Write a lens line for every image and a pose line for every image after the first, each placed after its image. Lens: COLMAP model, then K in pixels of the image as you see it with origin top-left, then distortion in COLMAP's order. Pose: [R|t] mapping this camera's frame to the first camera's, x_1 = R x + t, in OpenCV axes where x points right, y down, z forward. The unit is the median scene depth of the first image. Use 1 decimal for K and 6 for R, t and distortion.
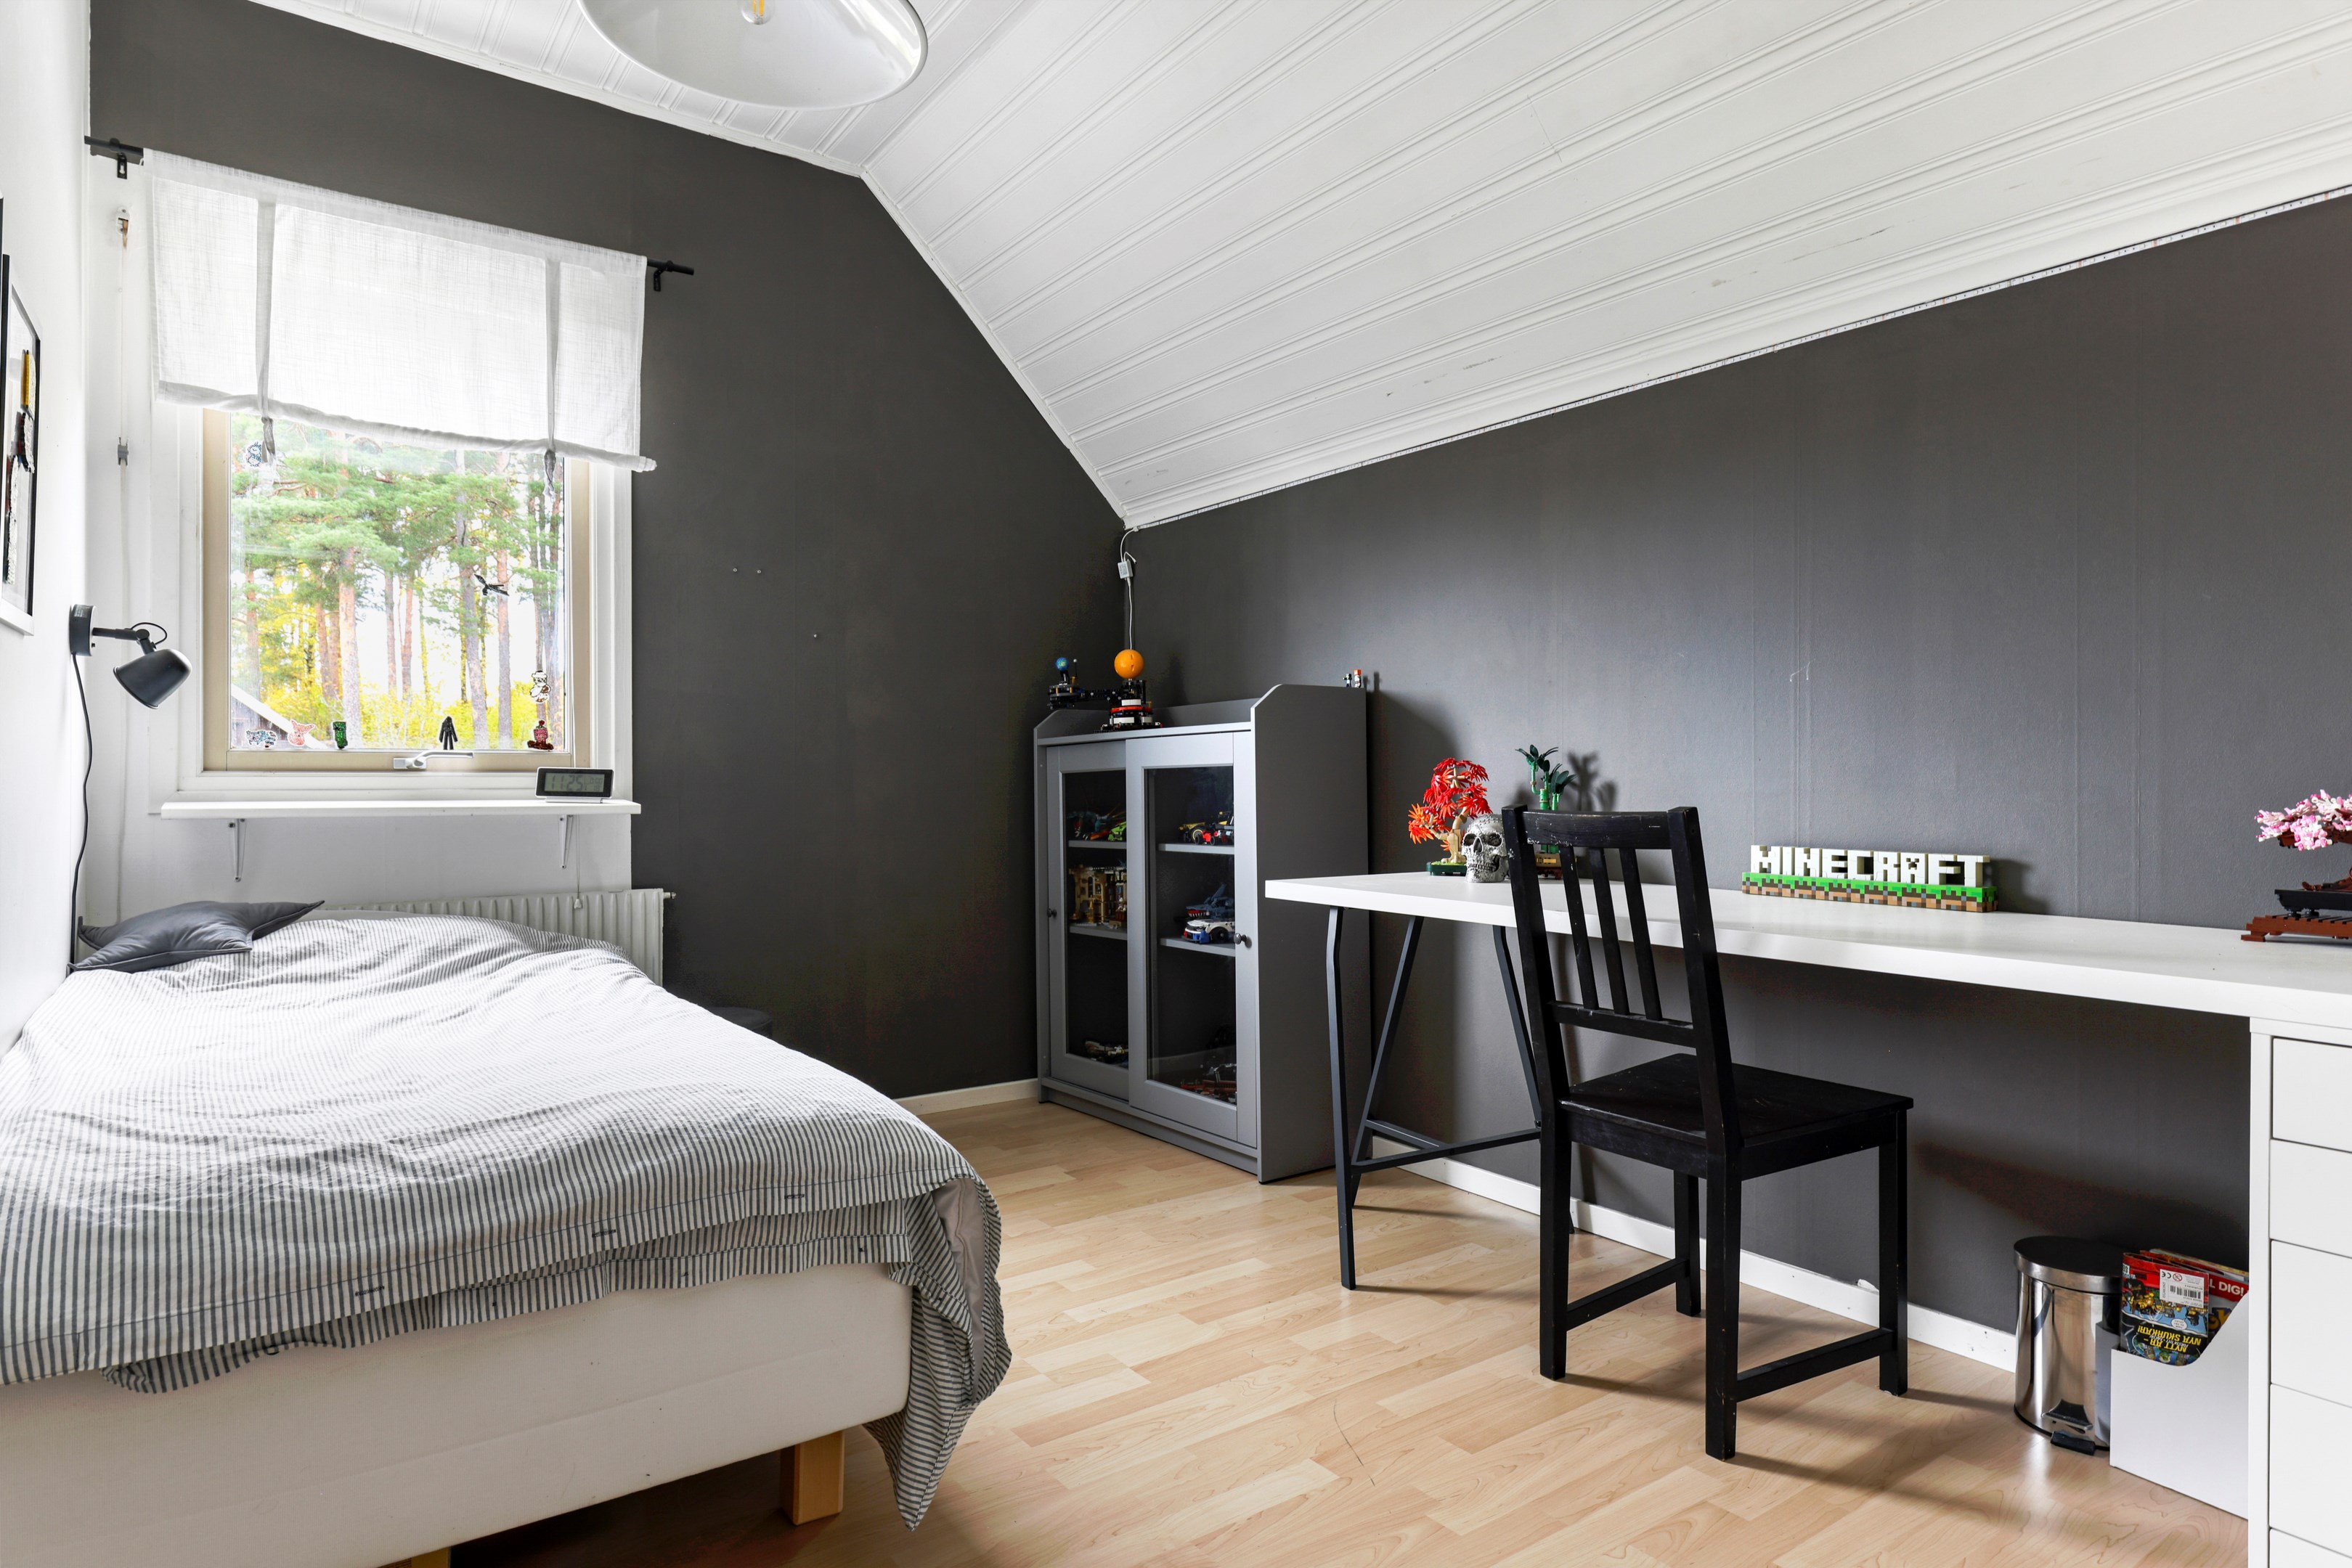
lens RADIAL K [[1323.6, 0, 1176.0], [0, 1323.6, 784.0], [0, 0, 1]] dist [0.002051, 0.000332]
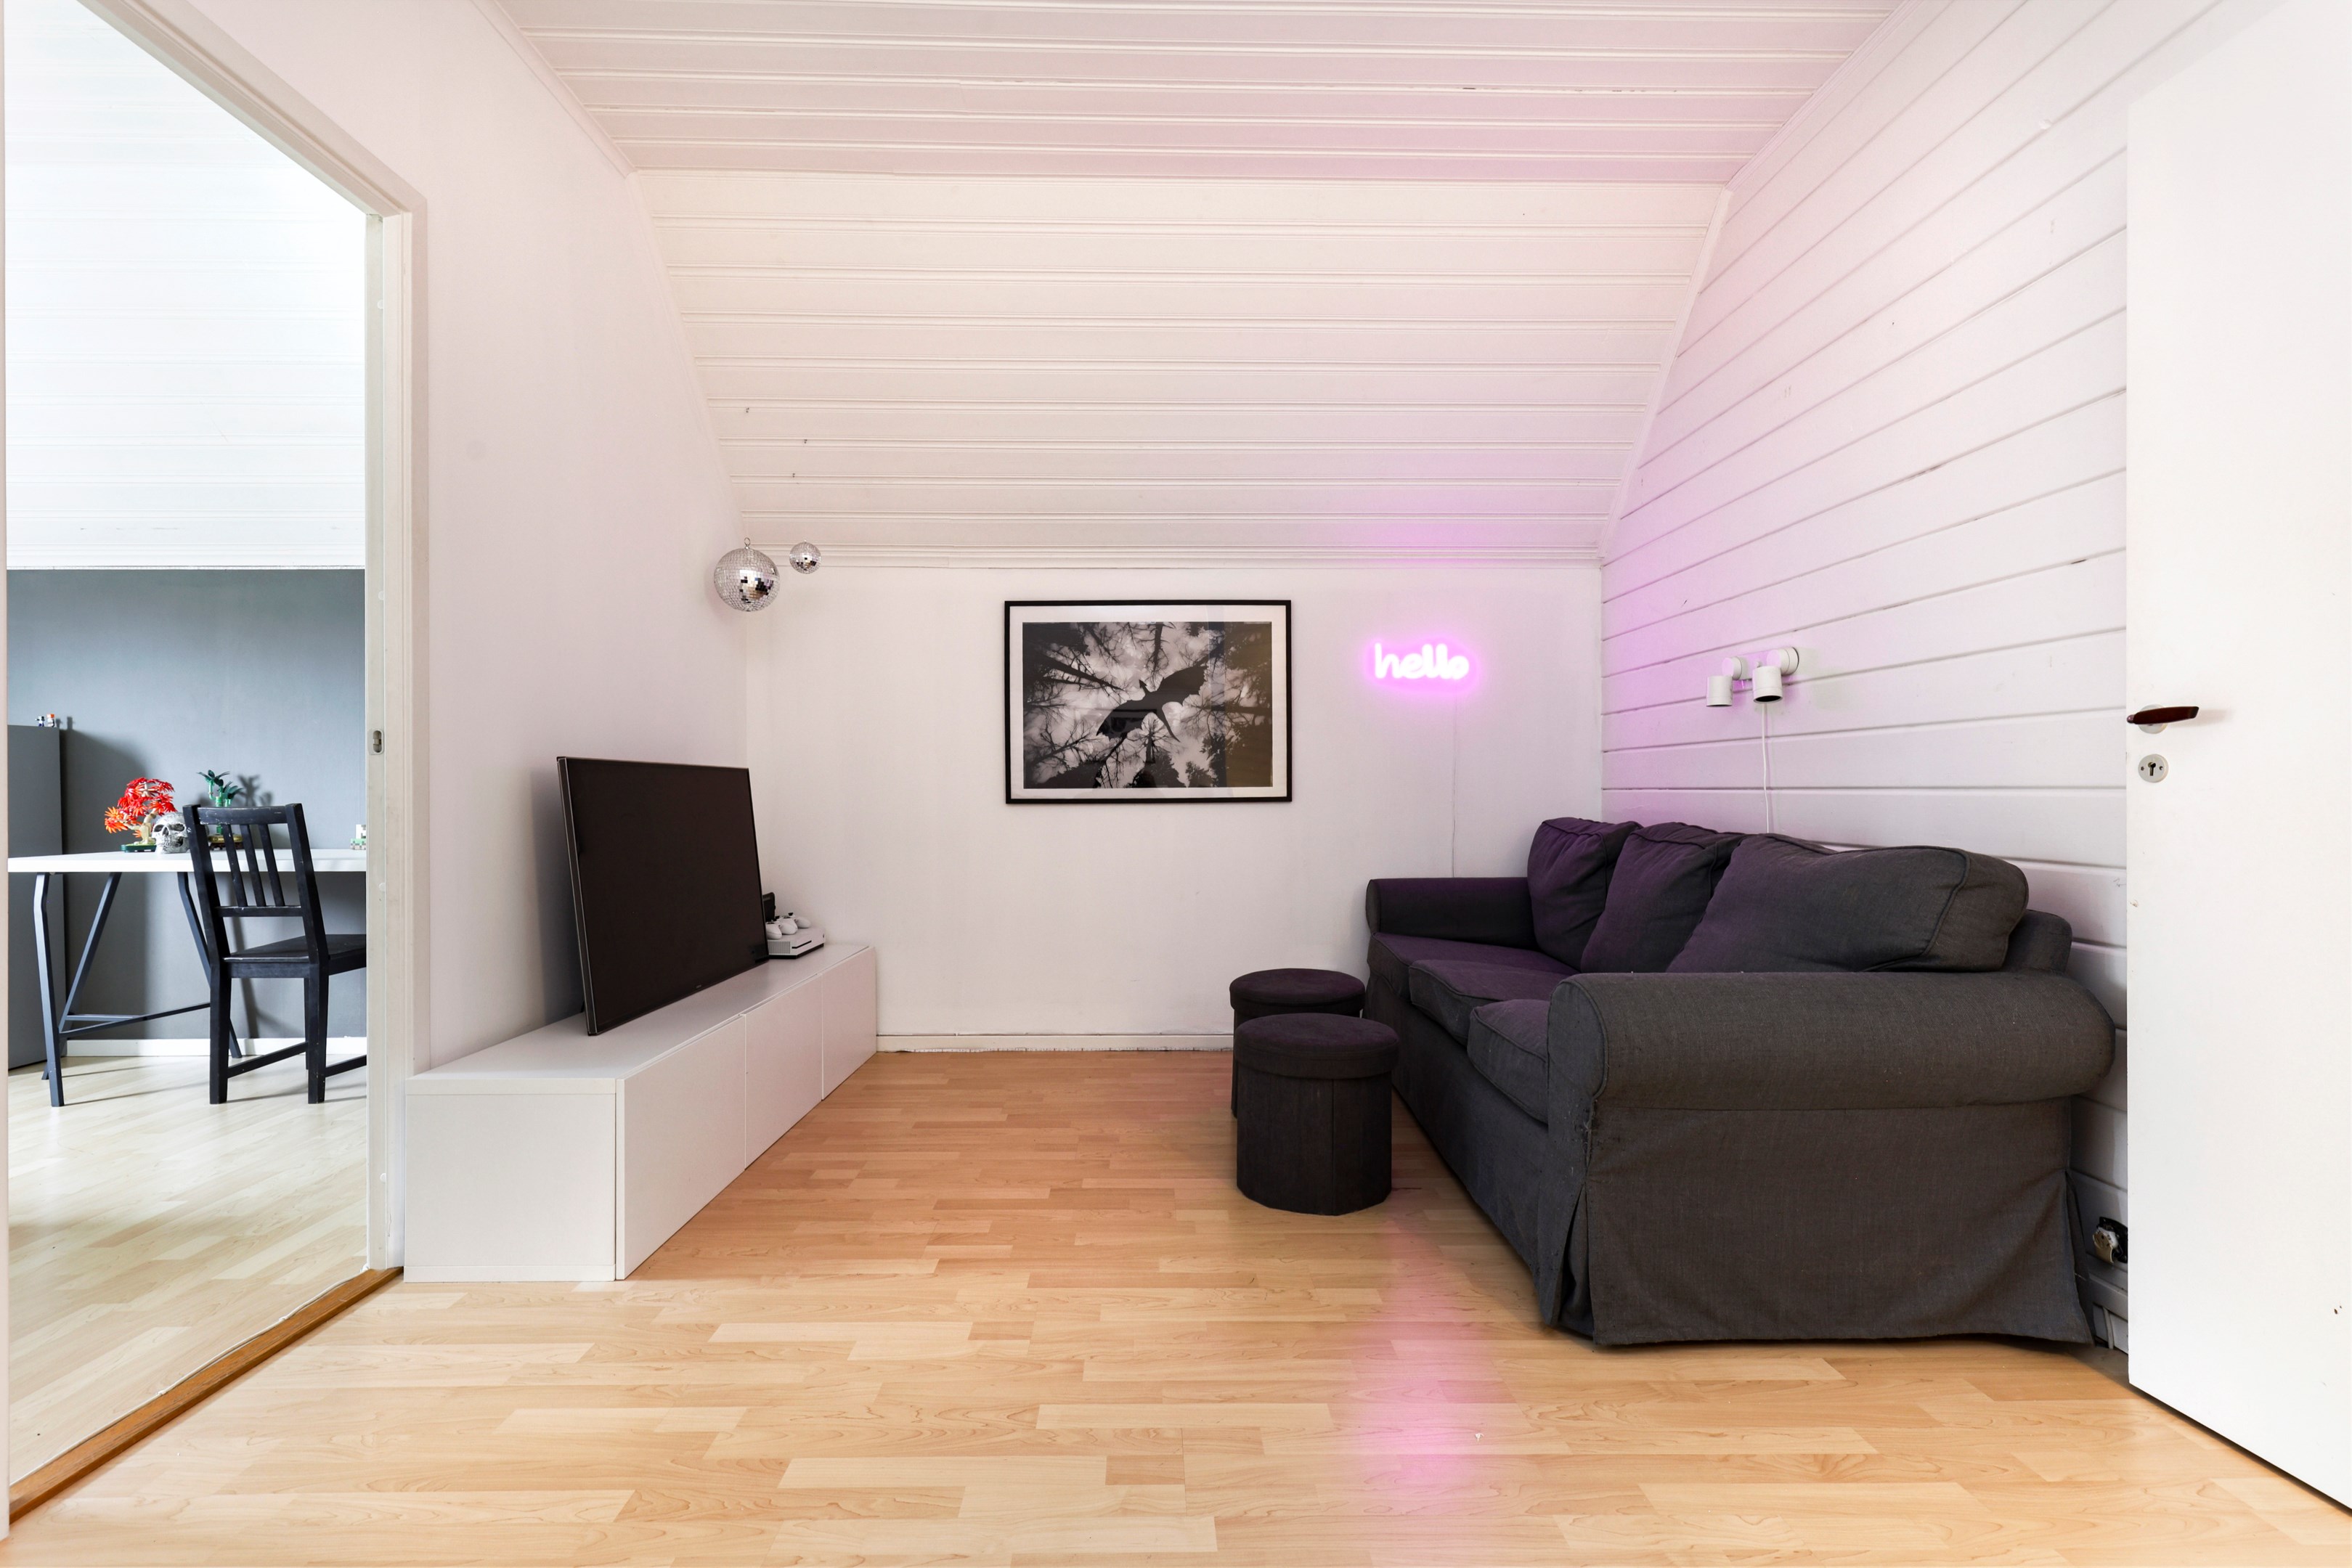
lens RADIAL K [[1069.9, 0, 1176.0], [0, 1069.9, 784.0], [0, 0, 1]] dist [0.002008, 0.000582]
pose [[0.555552, 0.000716, 0.831481, -0.177707], [0.006287, 0.999967, -0.005062, 0.002248], [-0.831458, 0.008040, 0.555530, -0.763285]]
